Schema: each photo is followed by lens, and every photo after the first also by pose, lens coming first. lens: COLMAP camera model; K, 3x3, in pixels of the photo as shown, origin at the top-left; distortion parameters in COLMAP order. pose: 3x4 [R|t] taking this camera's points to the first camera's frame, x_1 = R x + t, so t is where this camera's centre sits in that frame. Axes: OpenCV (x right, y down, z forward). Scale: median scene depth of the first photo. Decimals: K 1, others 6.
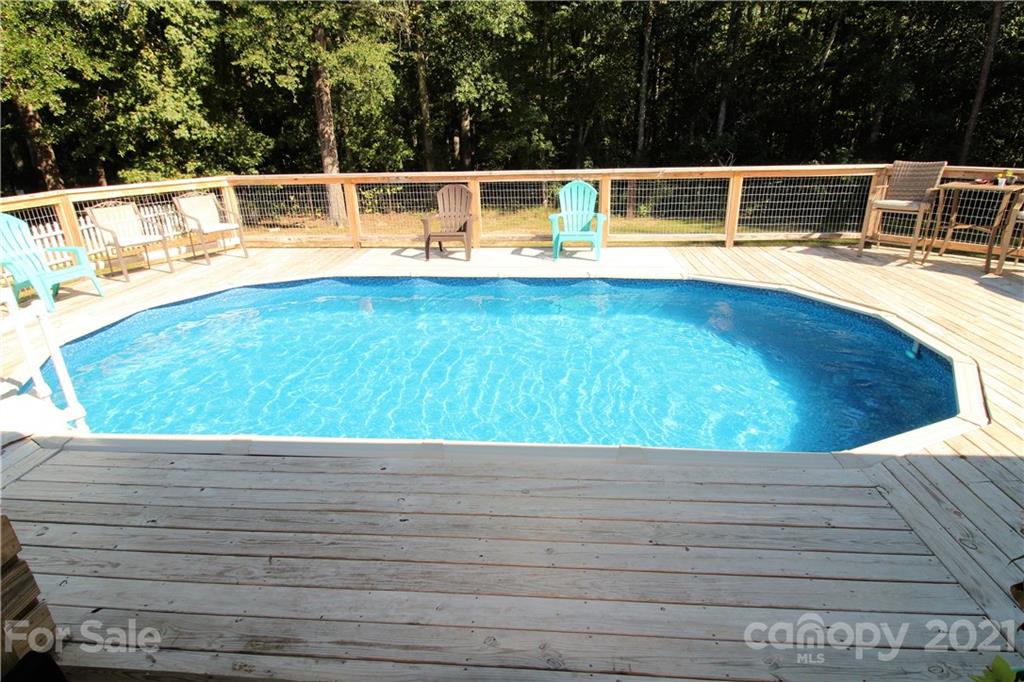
lens RADIAL K [[540.2, 0, 510.4], [0, 540.2, 341.8], [0, 0, 1]] dist [0.001309, -0.002139]
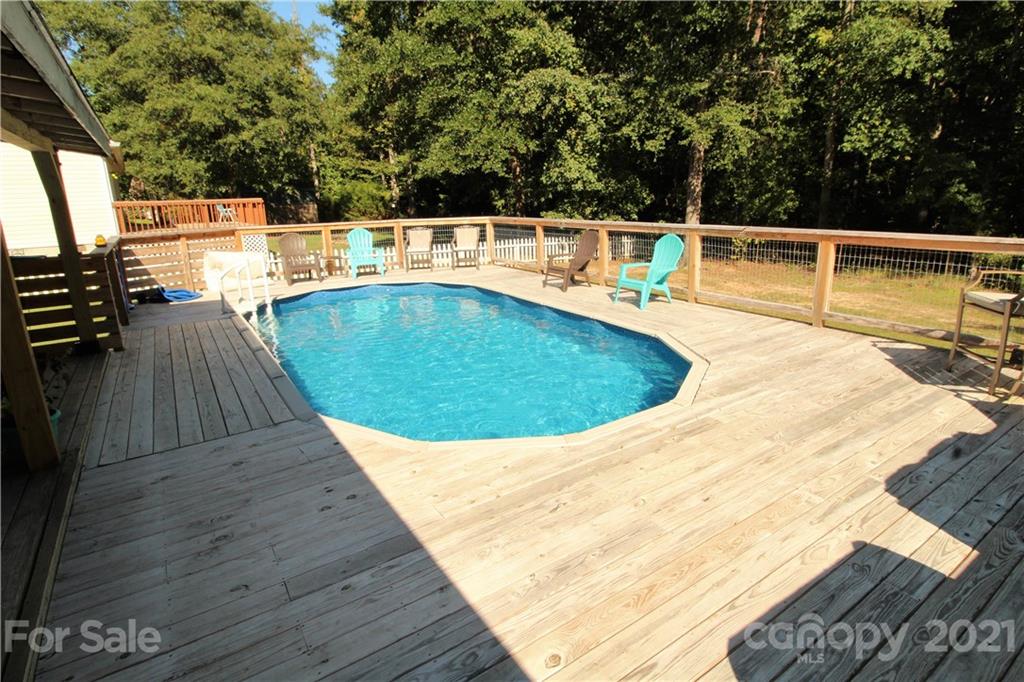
lens RADIAL K [[528.6, 0, 518.7], [0, 528.6, 325.4], [0, 0, 1]] dist [0.001502, -0.005165]
pose [[0.628035, 0.195821, -0.753144, 0.370119], [-0.273114, 0.961723, 0.022306, -0.037214], [0.728684, 0.191685, 0.657478, 0.080105]]
